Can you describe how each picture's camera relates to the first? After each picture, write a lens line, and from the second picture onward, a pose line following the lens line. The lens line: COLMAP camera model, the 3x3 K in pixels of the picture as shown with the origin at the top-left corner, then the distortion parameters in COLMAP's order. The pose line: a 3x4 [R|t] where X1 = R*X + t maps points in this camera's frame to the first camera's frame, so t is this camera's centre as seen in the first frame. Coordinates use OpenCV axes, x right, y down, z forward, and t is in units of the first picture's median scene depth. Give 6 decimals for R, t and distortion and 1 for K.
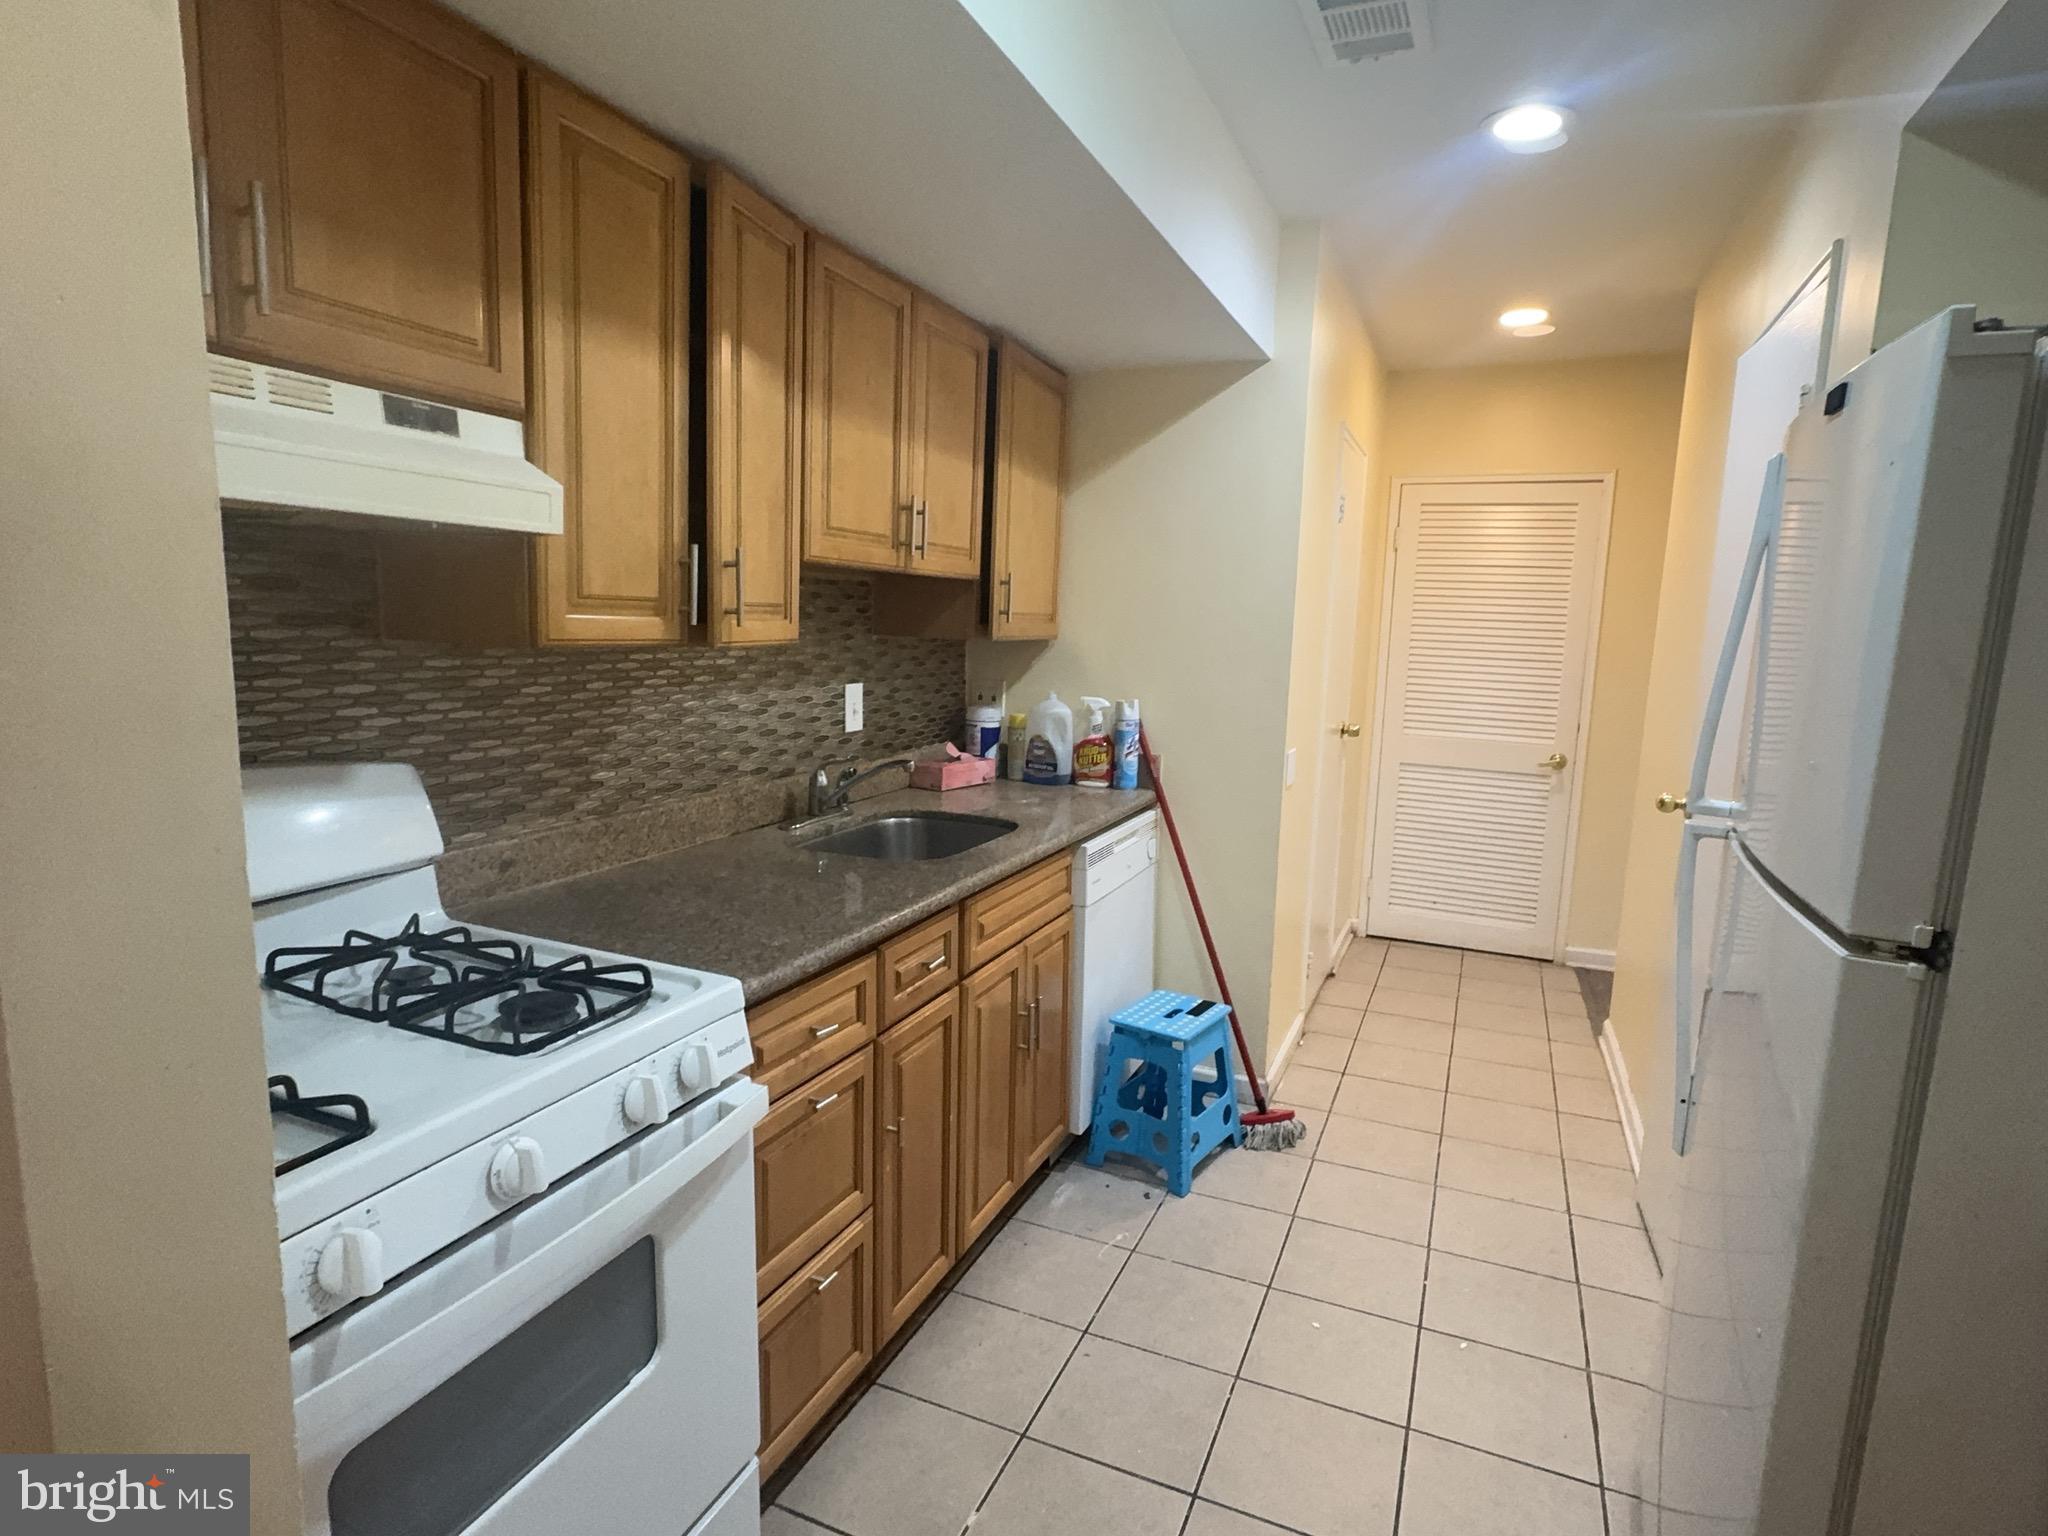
lens RADIAL K [[1097.8, 0, 1030.4], [0, 1097.8, 776.0], [0, 0, 1]] dist [0.005949, 0.000008]
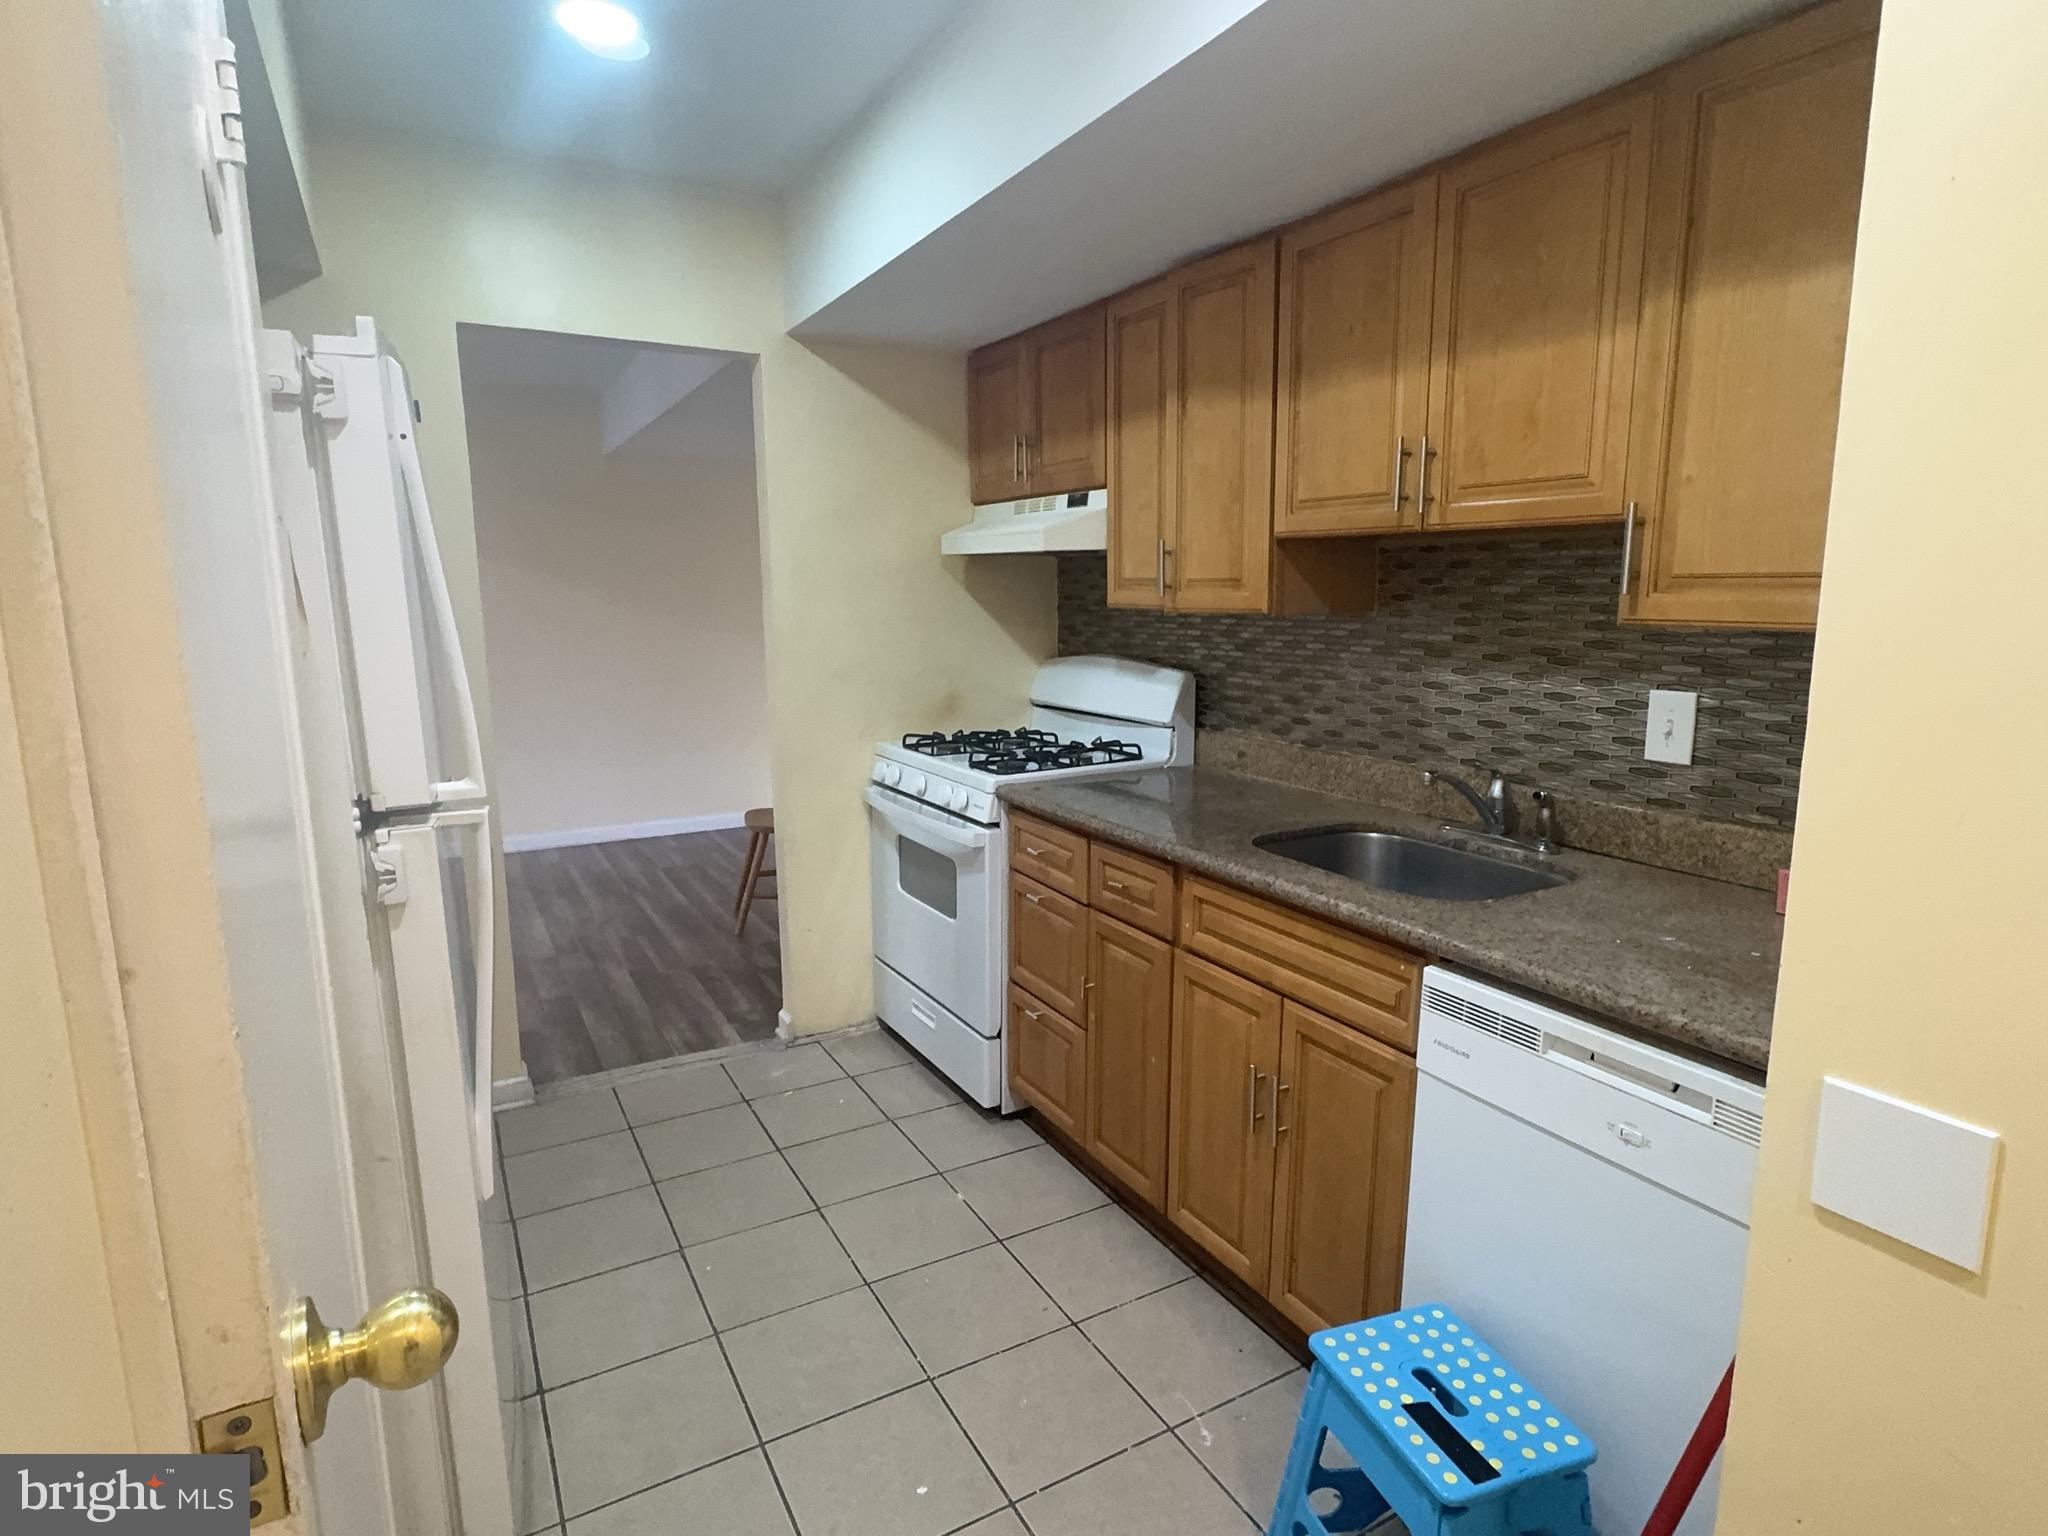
lens RADIAL K [[1097.8, 0, 1027.2], [0, 1097.8, 766.0], [0, 0, 1]] dist [0.005949, 0.000008]
pose [[-0.606664, 0.108532, -0.787515, 0.767027], [-0.125309, 0.965196, 0.229552, -0.182937], [0.785020, 0.237943, -0.571950, 1.372739]]
